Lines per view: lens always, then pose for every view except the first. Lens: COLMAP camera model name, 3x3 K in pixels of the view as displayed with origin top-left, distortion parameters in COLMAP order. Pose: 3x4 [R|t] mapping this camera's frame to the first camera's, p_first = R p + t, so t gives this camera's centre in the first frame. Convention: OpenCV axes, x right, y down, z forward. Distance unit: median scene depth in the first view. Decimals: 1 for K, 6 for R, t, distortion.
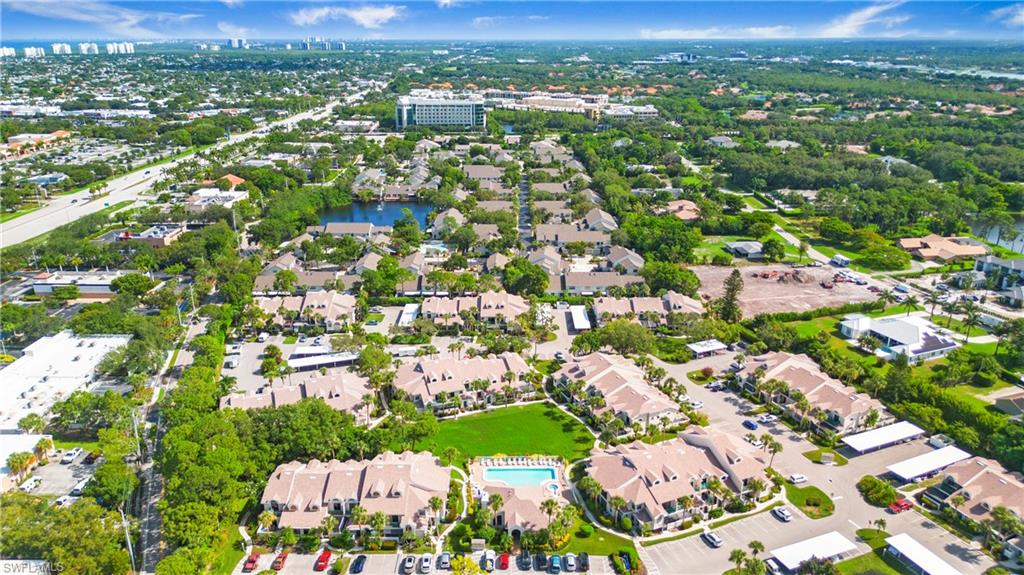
lens RADIAL K [[708.7, 0, 512.0], [0, 708.7, 287.5], [0, 0, 1]] dist [0.065911, -0.061439]
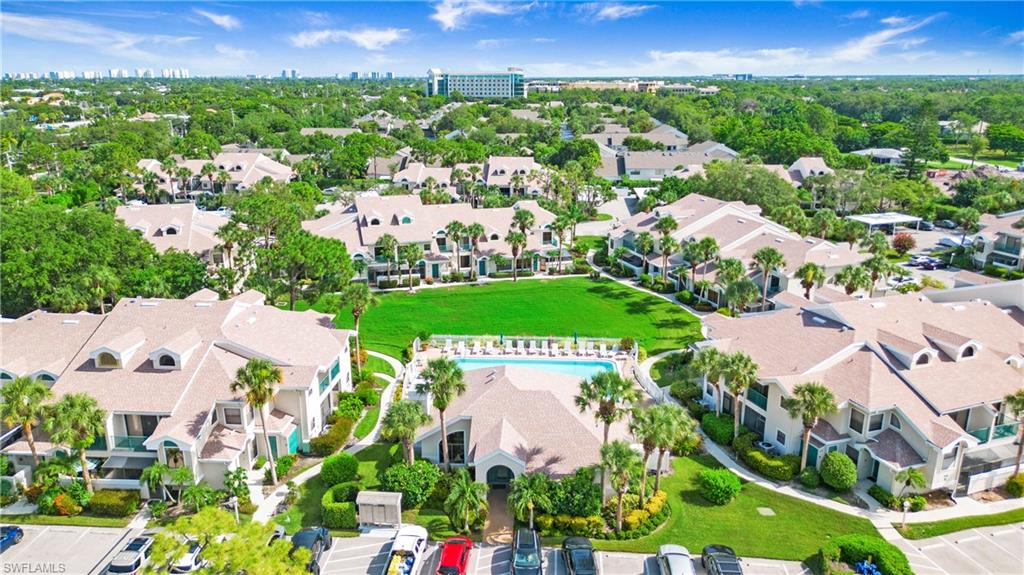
lens RADIAL K [[708.7, 0, 512.0], [0, 708.7, 287.5], [0, 0, 1]] dist [0.065911, -0.061439]
pose [[0.997875, 0.018479, -0.062480, 0.028732], [-0.021618, 0.998518, -0.049953, 0.265564], [0.061465, 0.051198, 0.996795, 0.654830]]
